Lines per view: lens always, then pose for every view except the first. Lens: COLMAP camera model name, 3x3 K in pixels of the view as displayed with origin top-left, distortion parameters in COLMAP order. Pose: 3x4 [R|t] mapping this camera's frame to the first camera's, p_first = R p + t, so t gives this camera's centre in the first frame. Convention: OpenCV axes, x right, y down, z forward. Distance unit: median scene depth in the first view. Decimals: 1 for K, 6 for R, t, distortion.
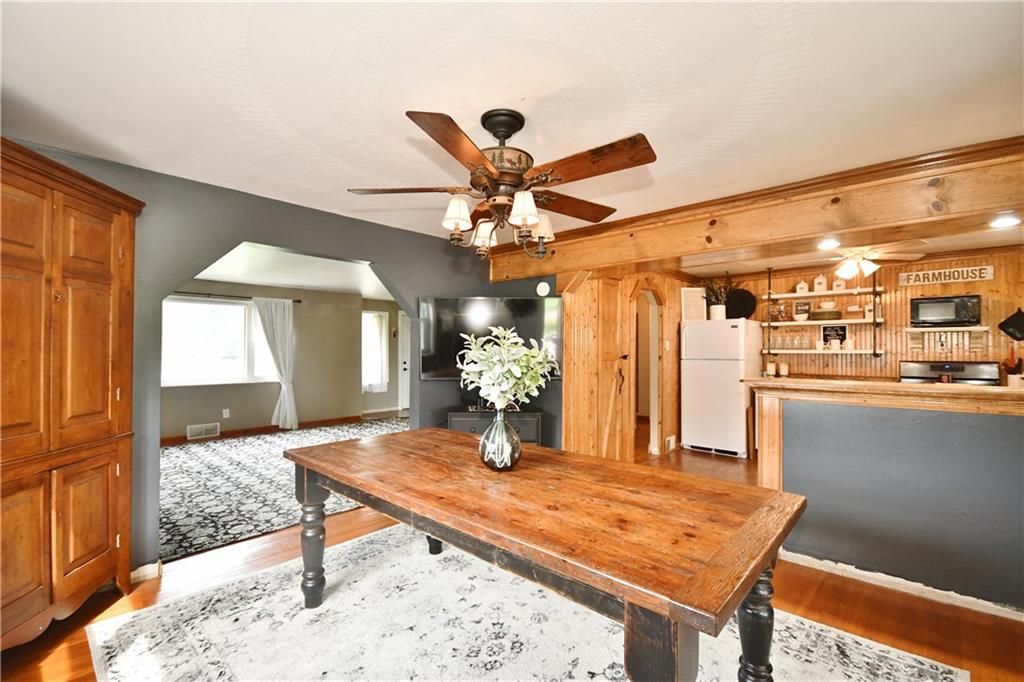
lens RADIAL K [[452.7, 0, 513.0], [0, 452.7, 350.4], [0, 0, 1]] dist [0.002606, -0.006580]
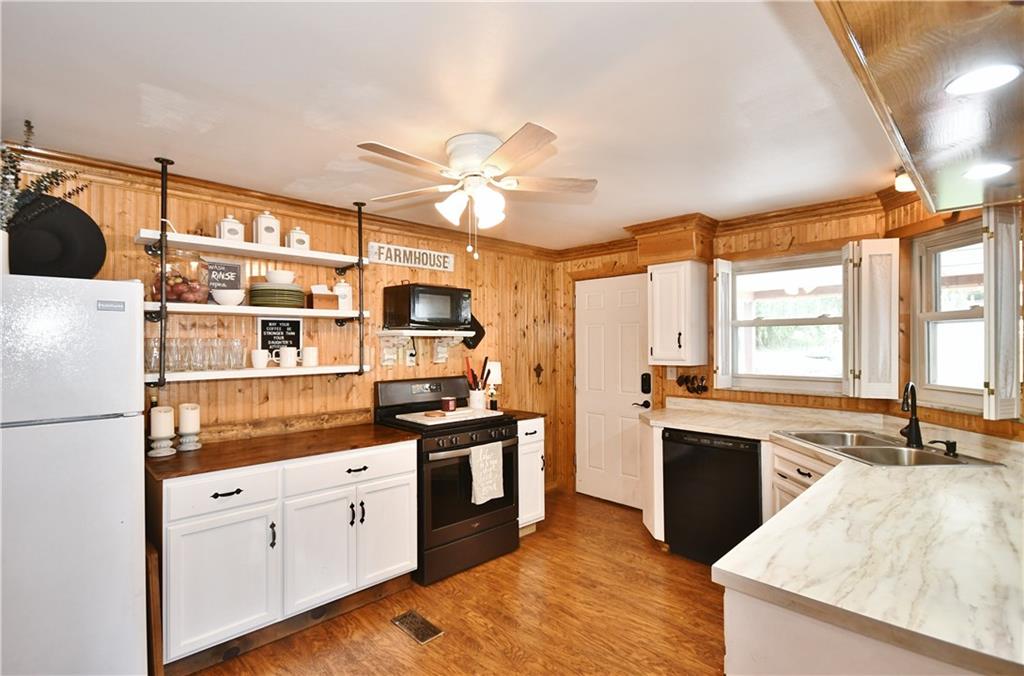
lens RADIAL K [[486.3, 0, 492.5], [0, 486.3, 343.0], [0, 0, 1]] dist [0.000719, -0.000117]
pose [[0.082525, 0.002007, 0.996587, 0.201029], [0.004496, 0.999987, -0.002386, -0.027598], [-0.996579, 0.004677, 0.082515, 0.791310]]
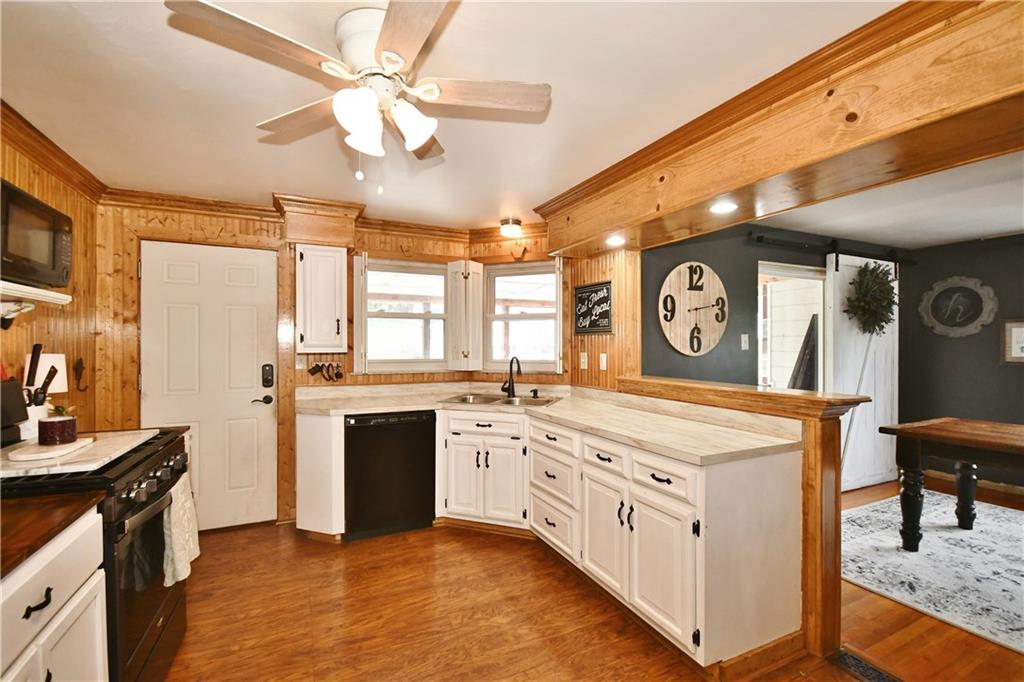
lens RADIAL K [[452.7, 0, 518.1], [0, 452.7, 347.4], [0, 0, 1]] dist [0.002606, -0.006580]
pose [[-0.928996, -0.003058, 0.370077, 0.456711], [-0.000053, 0.999967, 0.008130, -0.007138], [-0.370090, 0.007533, -0.928966, 1.097652]]
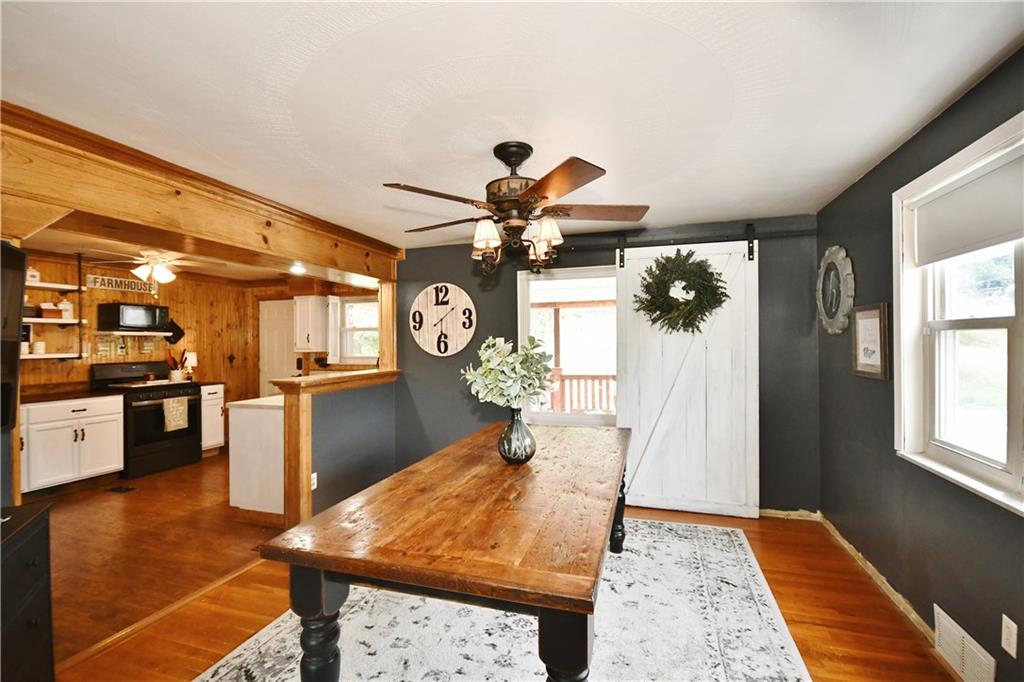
lens RADIAL K [[452.7, 0, 508.3], [0, 452.7, 340.4], [0, 0, 1]] dist [0.002606, -0.006580]
pose [[-0.422542, 0.010565, 0.906282, -0.418036], [0.010176, 0.999924, -0.006913, -0.012146], [-0.906286, 0.006302, -0.422617, 0.600982]]
